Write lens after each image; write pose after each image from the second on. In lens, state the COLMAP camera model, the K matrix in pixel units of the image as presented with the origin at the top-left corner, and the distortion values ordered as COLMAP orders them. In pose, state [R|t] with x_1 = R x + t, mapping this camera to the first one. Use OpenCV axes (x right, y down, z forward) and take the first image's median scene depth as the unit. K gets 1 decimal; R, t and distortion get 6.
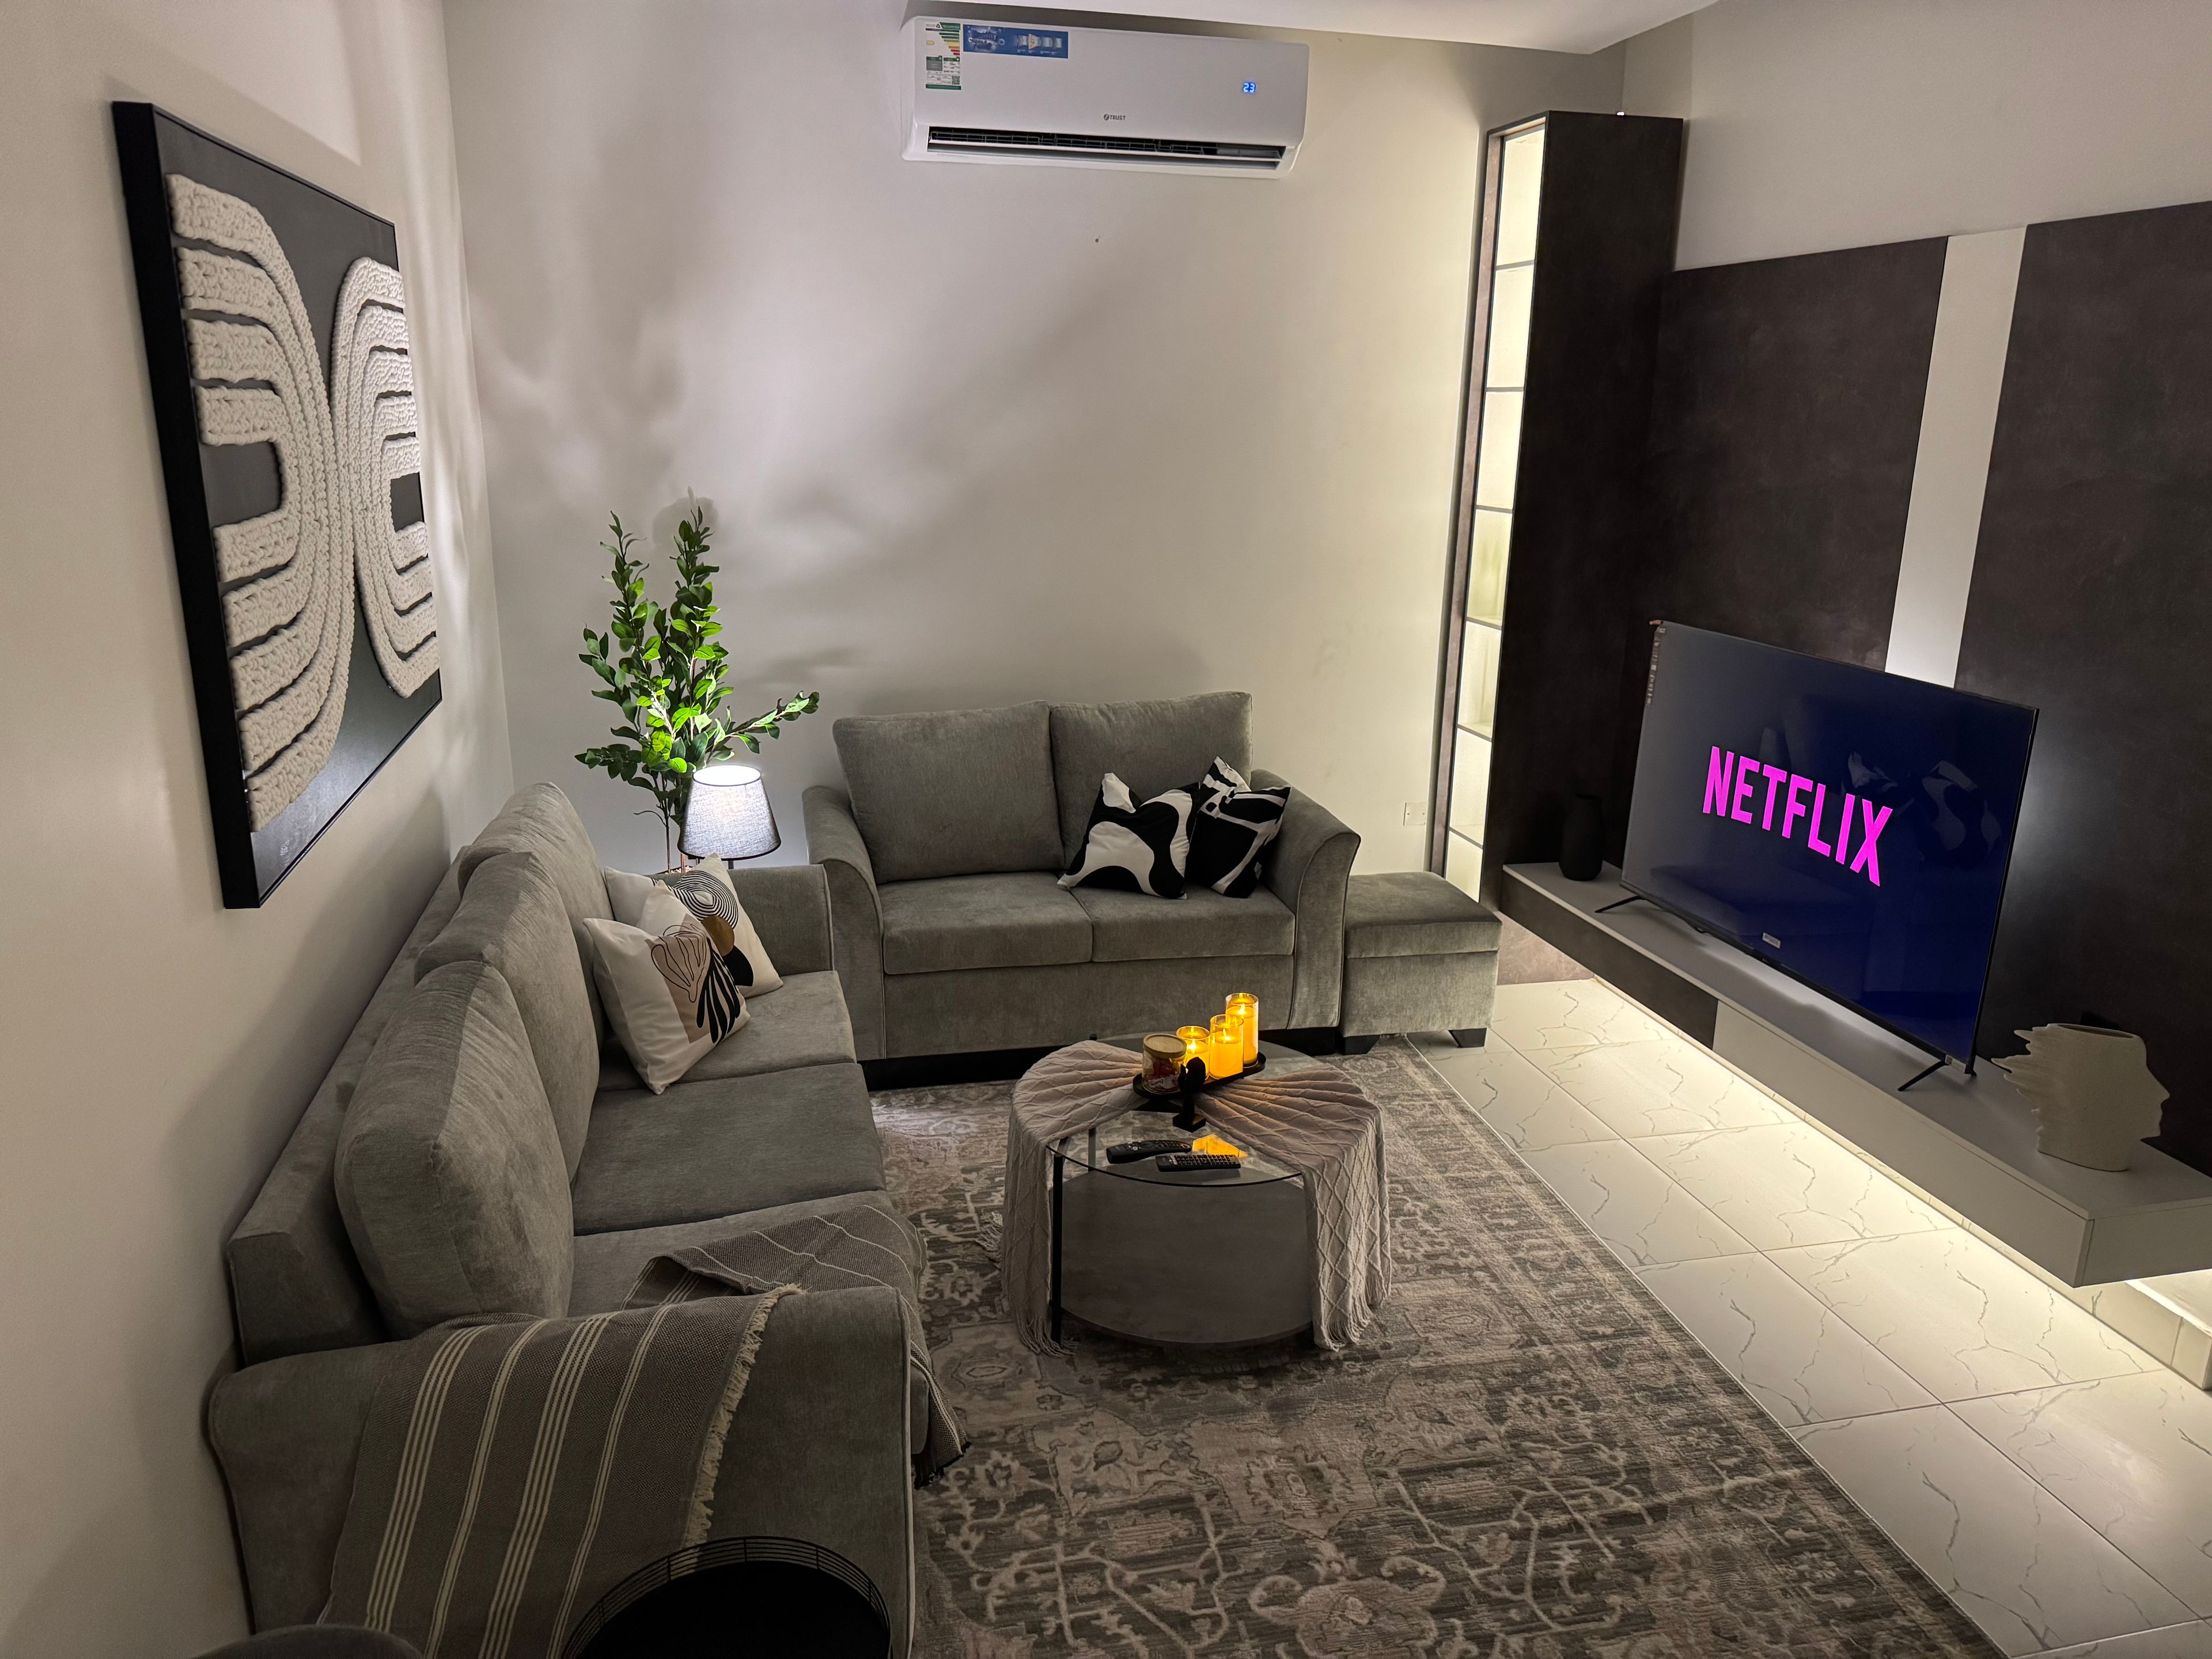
lens RADIAL K [[1538.1, 0, 1094.3], [0, 1538.1, 844.4], [0, 0, 1]] dist [0.050035, -0.107989]
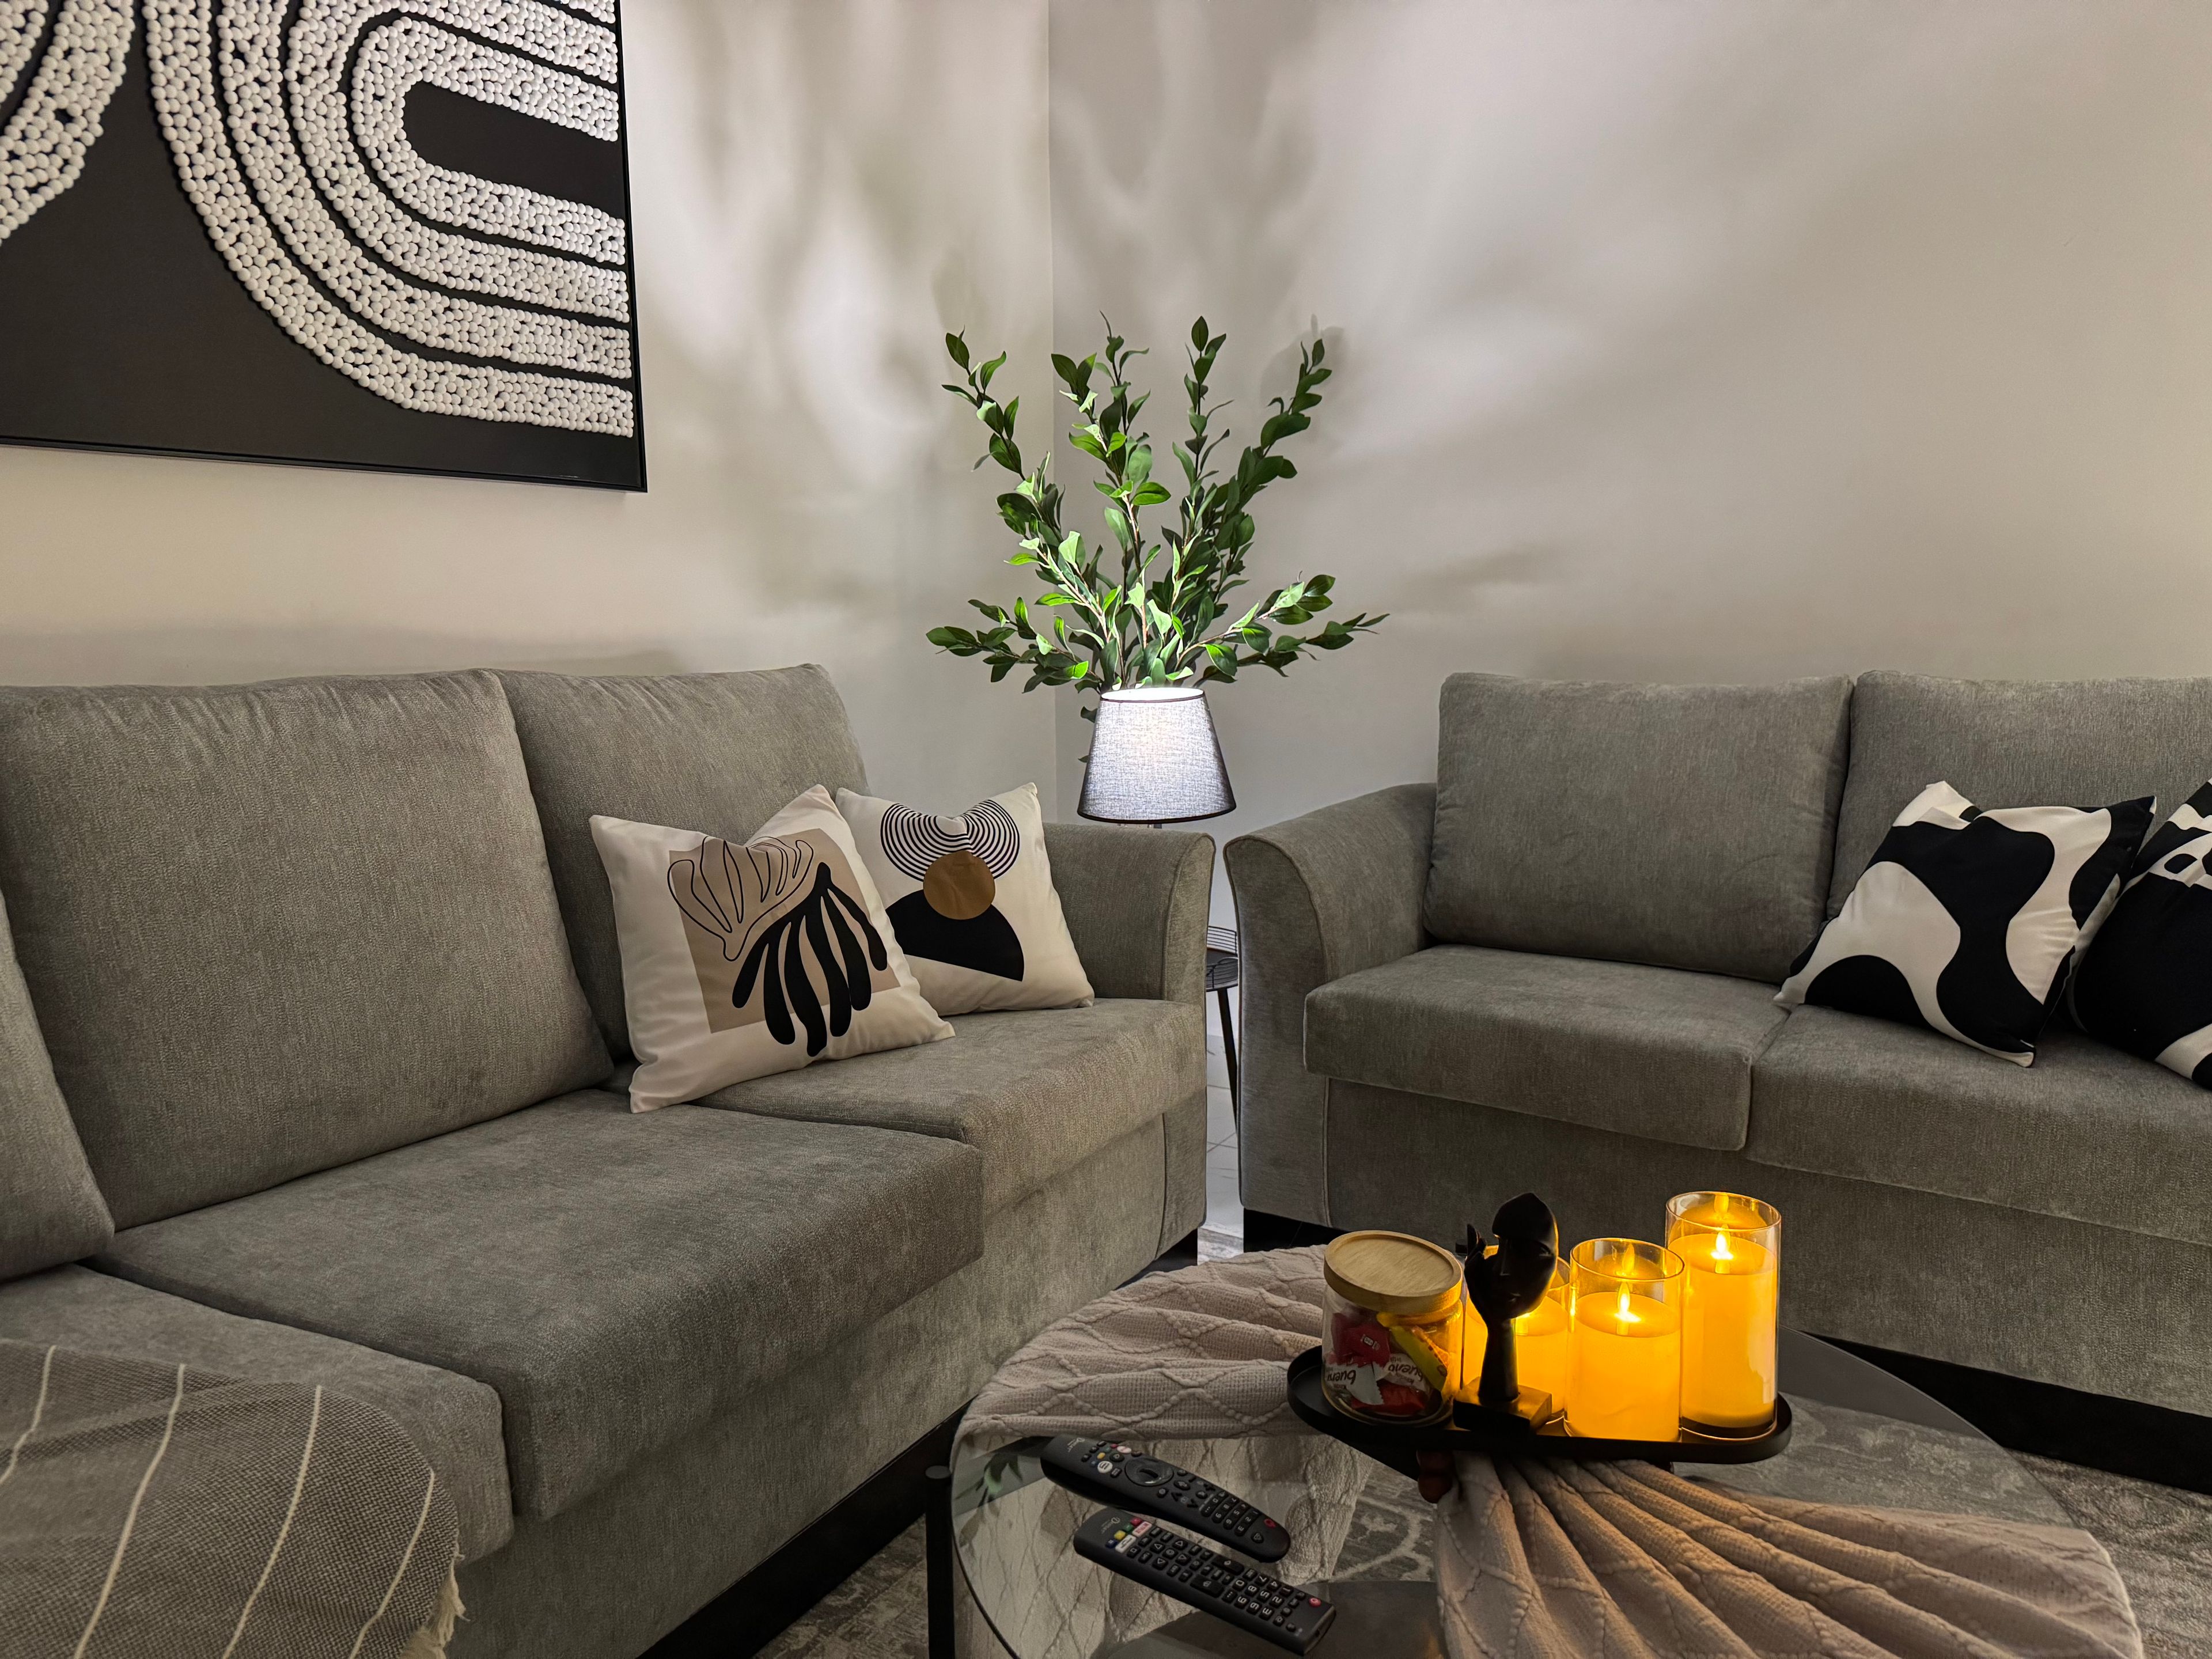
lens RADIAL K [[1567.4, 0, 1107.6], [0, 1567.4, 822.9], [0, 0, 1]] dist [-0.002484, -0.002777]
pose [[0.736364, 0.076795, -0.672213, 0.177001], [-0.178579, 0.980366, -0.083622, 0.064480], [0.652593, 0.181619, 0.735620, 0.572091]]
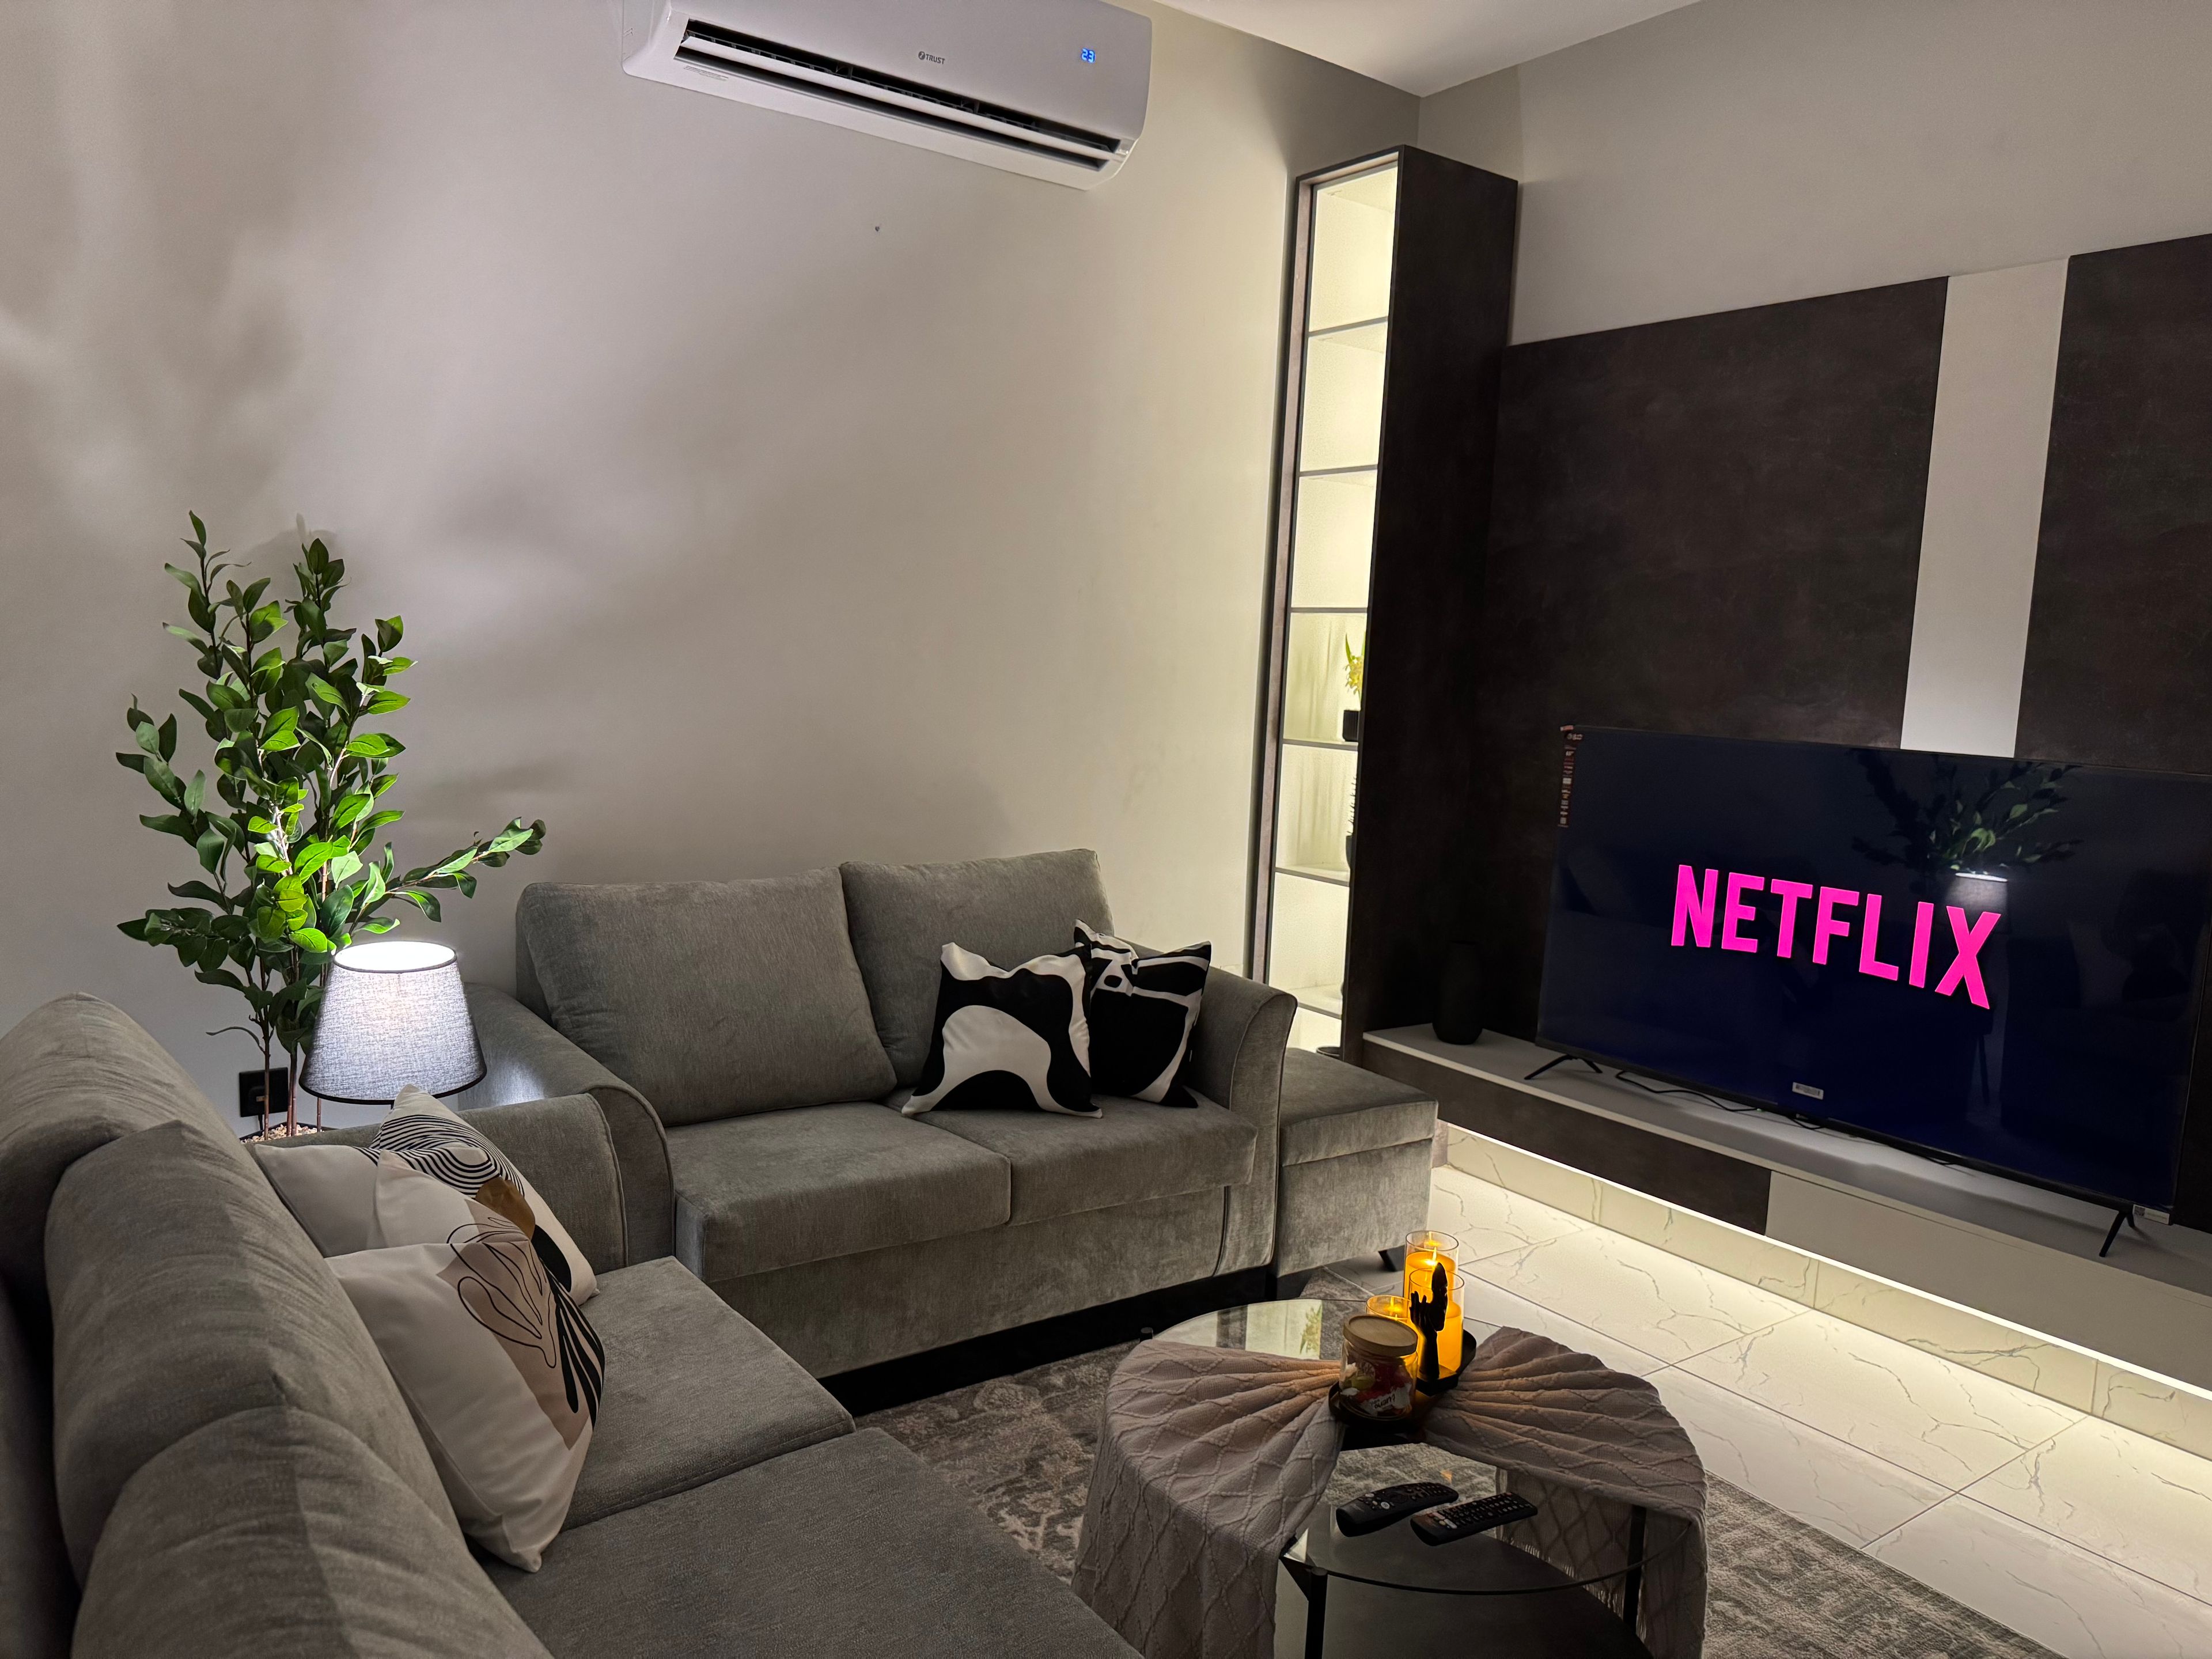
lens RADIAL K [[1575.6, 0, 1106.4], [0, 1575.6, 814.8], [0, 0, 1]] dist [0.135503, -0.191171]
pose [[0.915577, -0.014549, 0.401878, -0.251101], [0.077520, 0.986987, -0.140878, 0.008463], [-0.394599, 0.160139, 0.904791, 0.354572]]
